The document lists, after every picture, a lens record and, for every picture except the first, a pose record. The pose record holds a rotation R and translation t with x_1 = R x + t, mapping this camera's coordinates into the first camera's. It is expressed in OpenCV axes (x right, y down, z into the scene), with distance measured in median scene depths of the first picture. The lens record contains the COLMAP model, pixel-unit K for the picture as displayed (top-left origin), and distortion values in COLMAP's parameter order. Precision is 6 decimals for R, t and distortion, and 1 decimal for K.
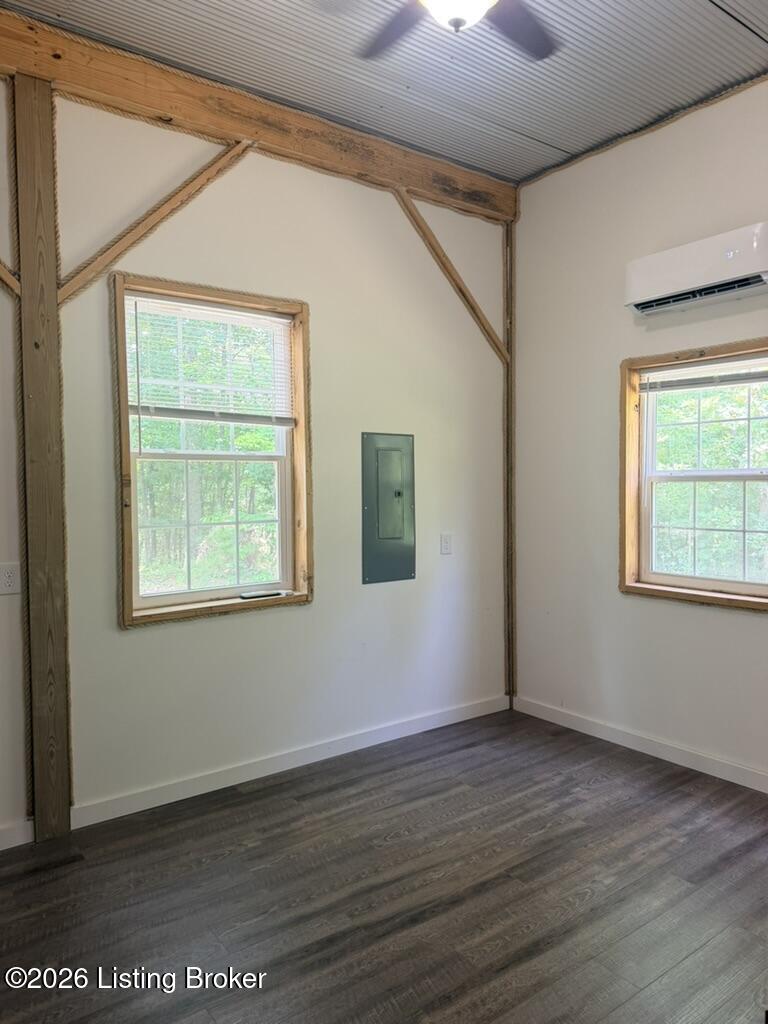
lens RADIAL K [[718.5, 0, 382.6], [0, 718.5, 507.3], [0, 0, 1]] dist [0.027551, -0.032708]
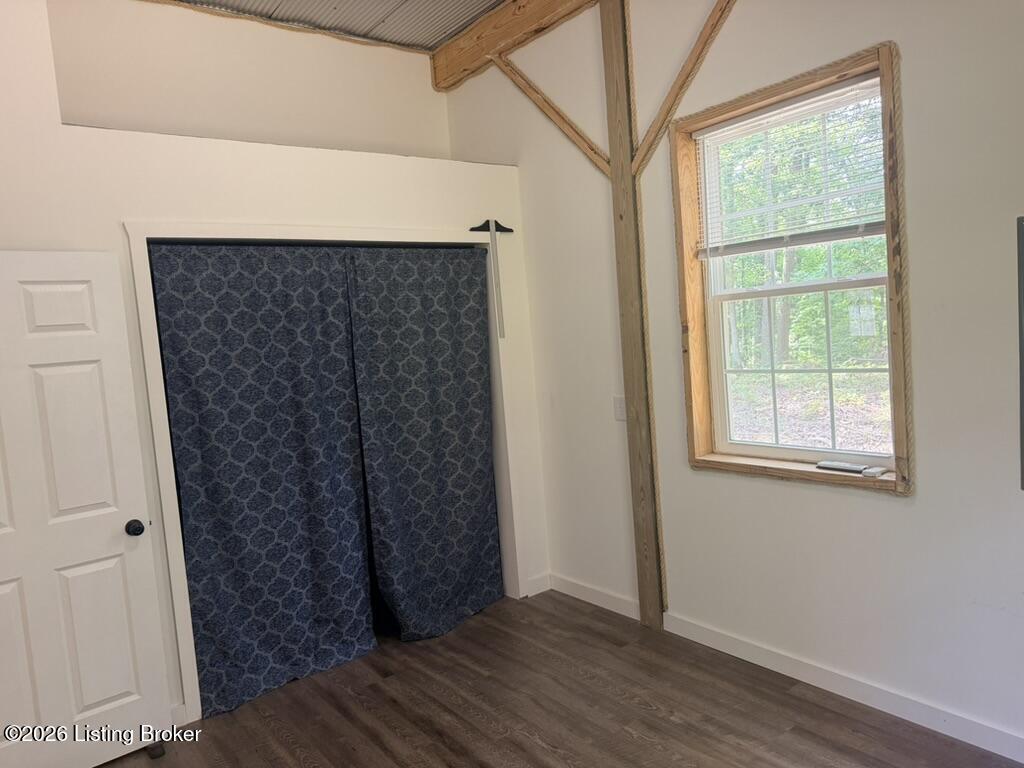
lens RADIAL K [[717.8, 0, 509.7], [0, 717.8, 384.2], [0, 0, 1]] dist [0.011244, -0.022833]
pose [[0.003089, 0.080835, -0.996723, 0.640395], [0.044757, 0.995717, 0.080892, -0.047037], [0.998993, -0.044860, -0.000543, 0.717642]]
